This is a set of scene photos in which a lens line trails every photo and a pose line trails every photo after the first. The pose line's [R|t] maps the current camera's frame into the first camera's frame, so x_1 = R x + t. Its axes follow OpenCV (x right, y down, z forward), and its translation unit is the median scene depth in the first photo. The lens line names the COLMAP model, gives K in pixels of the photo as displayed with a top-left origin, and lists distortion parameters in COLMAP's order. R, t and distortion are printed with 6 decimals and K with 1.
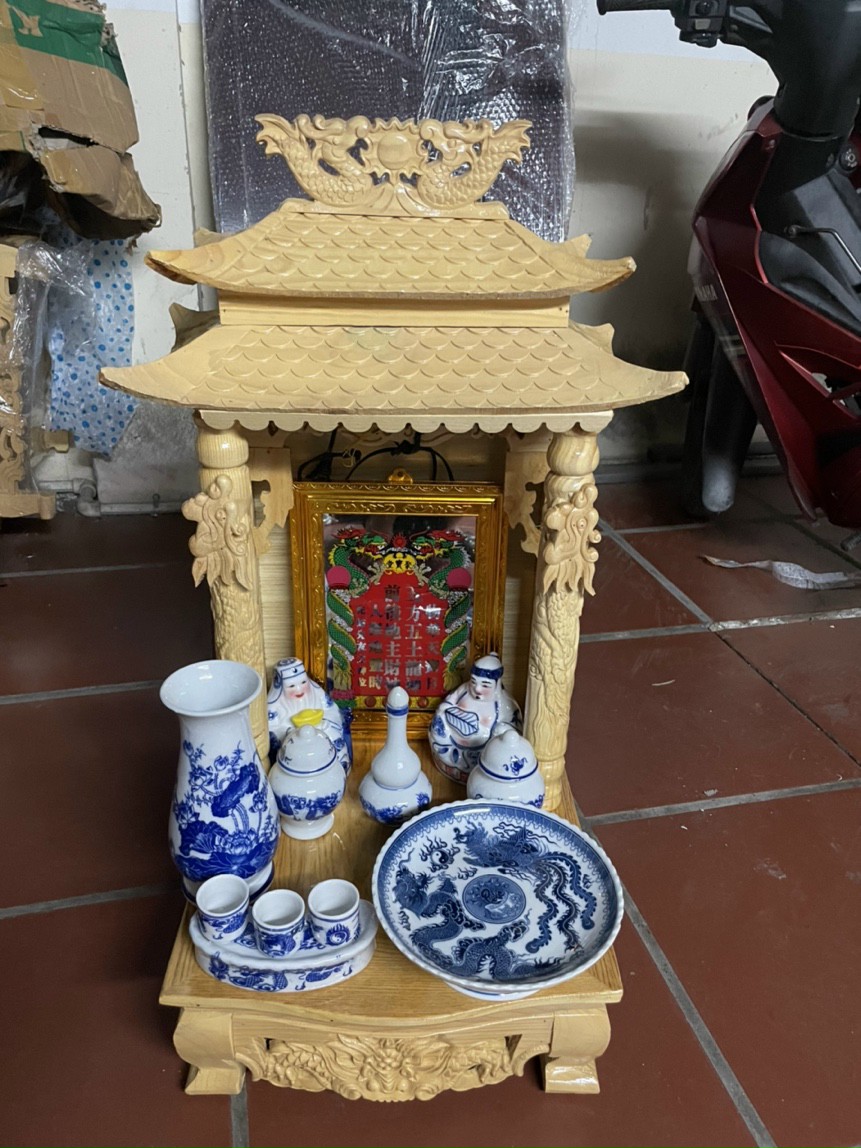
lens RADIAL K [[920.4, 0, 341.4], [0, 920.4, 575.9], [0, 0, 1]] dist [0.067397, -0.082797]
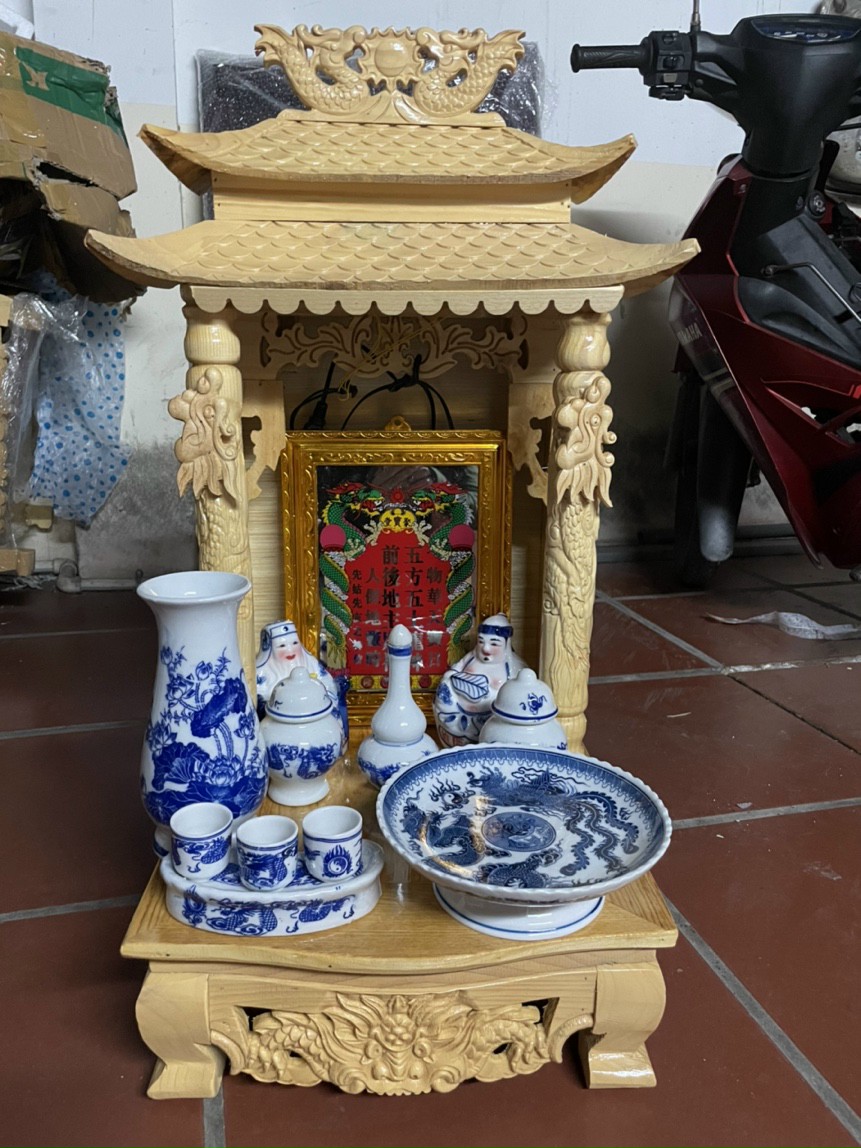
lens RADIAL K [[920.4, 0, 341.4], [0, 920.4, 575.9], [0, 0, 1]] dist [0.067397, -0.082797]
pose [[0.999818, 0.000707, 0.019077, -0.014783], [0.003161, 0.979390, -0.201954, 0.275605], [-0.018826, 0.201977, 0.979209, 0.111863]]
